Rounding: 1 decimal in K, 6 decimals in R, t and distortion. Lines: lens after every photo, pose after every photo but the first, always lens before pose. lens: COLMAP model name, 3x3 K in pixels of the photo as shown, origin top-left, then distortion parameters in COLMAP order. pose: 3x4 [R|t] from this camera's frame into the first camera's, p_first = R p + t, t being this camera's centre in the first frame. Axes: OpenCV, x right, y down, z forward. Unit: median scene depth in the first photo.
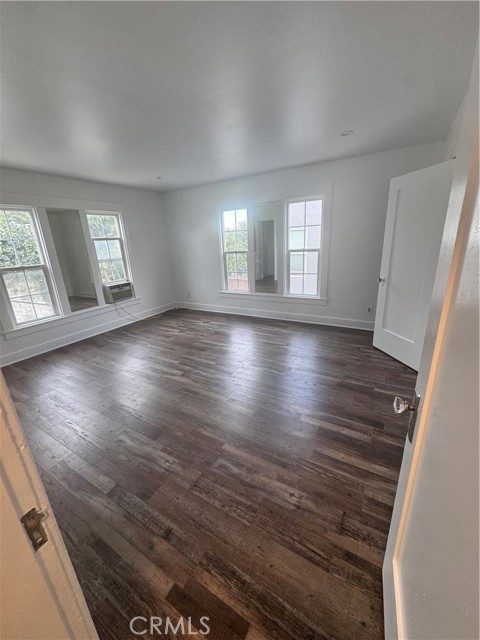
lens RADIAL K [[254.4, 0, 238.6], [0, 254.4, 320.1], [0, 0, 1]] dist [-0.002654, 0.000274]
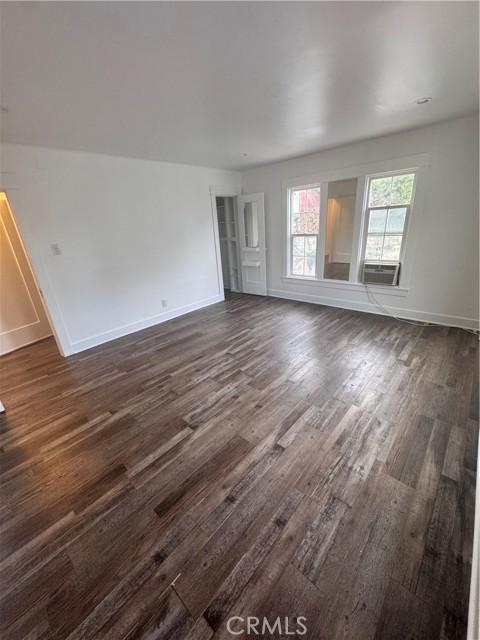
lens RADIAL K [[254.4, 0, 241.4], [0, 254.4, 321.2], [0, 0, 1]] dist [-0.002654, 0.000274]
pose [[-0.194049, 0.413290, -0.889683, 0.480046], [-0.219618, 0.865601, 0.450004, -0.287023], [0.956093, 0.282713, -0.077203, 0.775439]]
